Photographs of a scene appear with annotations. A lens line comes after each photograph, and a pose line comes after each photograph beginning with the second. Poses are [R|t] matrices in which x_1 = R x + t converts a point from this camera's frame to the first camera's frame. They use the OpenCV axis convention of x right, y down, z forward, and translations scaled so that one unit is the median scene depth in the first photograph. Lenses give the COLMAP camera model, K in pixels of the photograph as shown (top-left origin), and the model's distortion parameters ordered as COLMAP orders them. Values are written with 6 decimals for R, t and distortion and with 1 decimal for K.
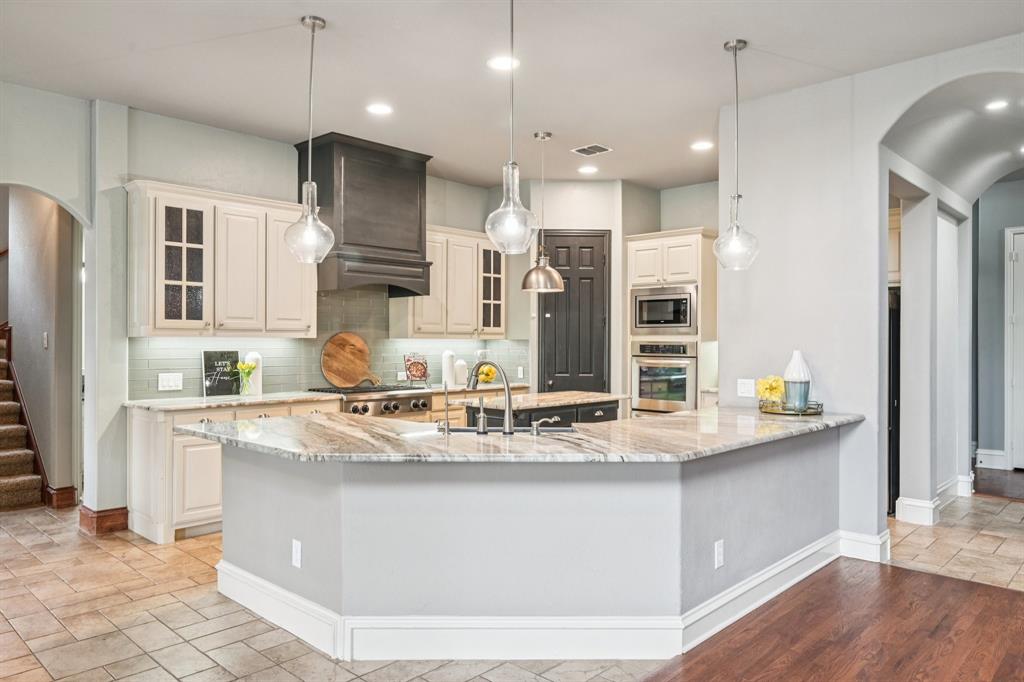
lens RADIAL K [[699.9, 0, 514.3], [0, 699.9, 340.6], [0, 0, 1]] dist [-0.001824, 0.004079]
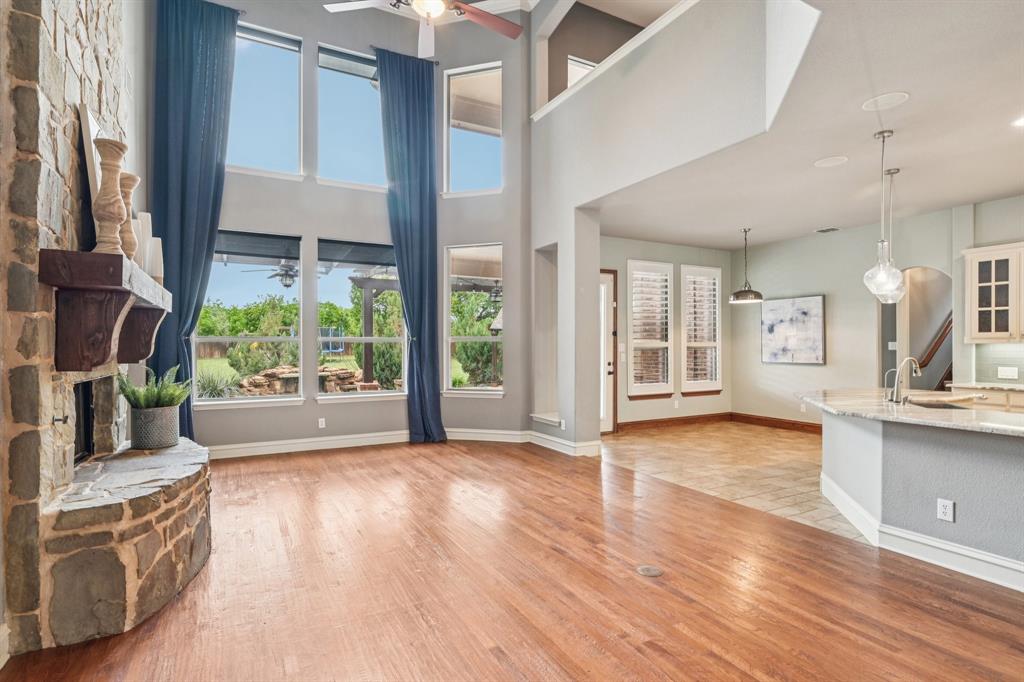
lens RADIAL K [[516.9, 0, 513.9], [0, 516.9, 344.0], [0, 0, 1]] dist [-0.002248, 0.000303]
pose [[-0.317941, -0.004449, -0.948100, 0.760207], [-0.000094, 0.999989, -0.004661, 0.001463], [0.948111, -0.001393, -0.317938, 0.287220]]
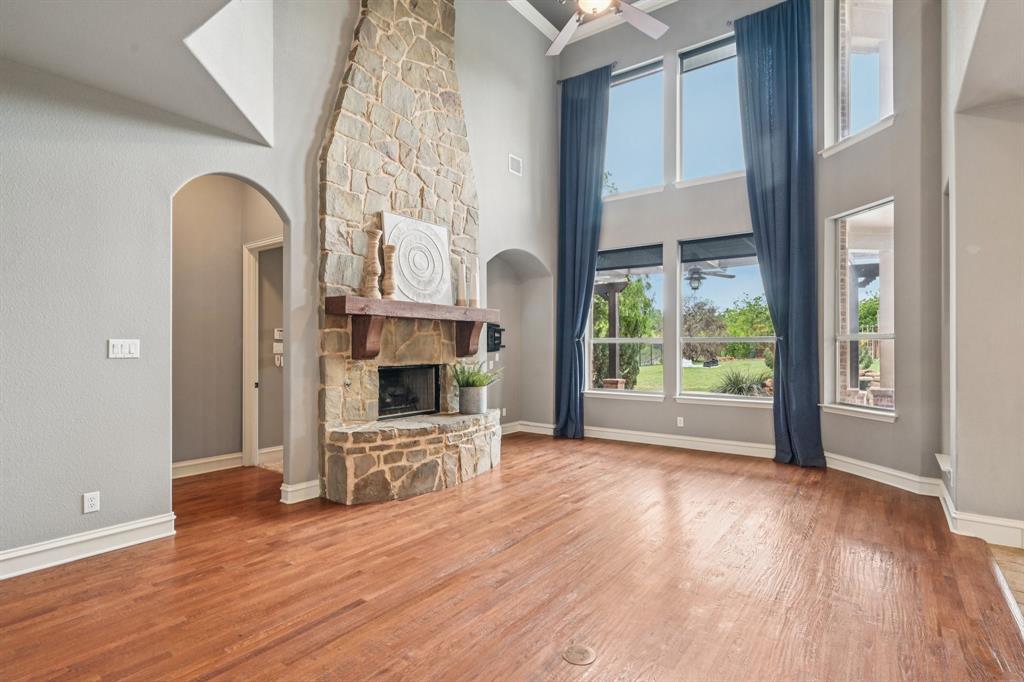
lens RADIAL K [[507.5, 0, 516.3], [0, 507.5, 343.3], [0, 0, 1]] dist [-0.004578, 0.000775]
pose [[-0.992926, -0.002911, -0.118697, 0.336690], [-0.002417, 0.999988, -0.004304, -0.000255], [0.118708, -0.003987, -0.992921, 0.599131]]
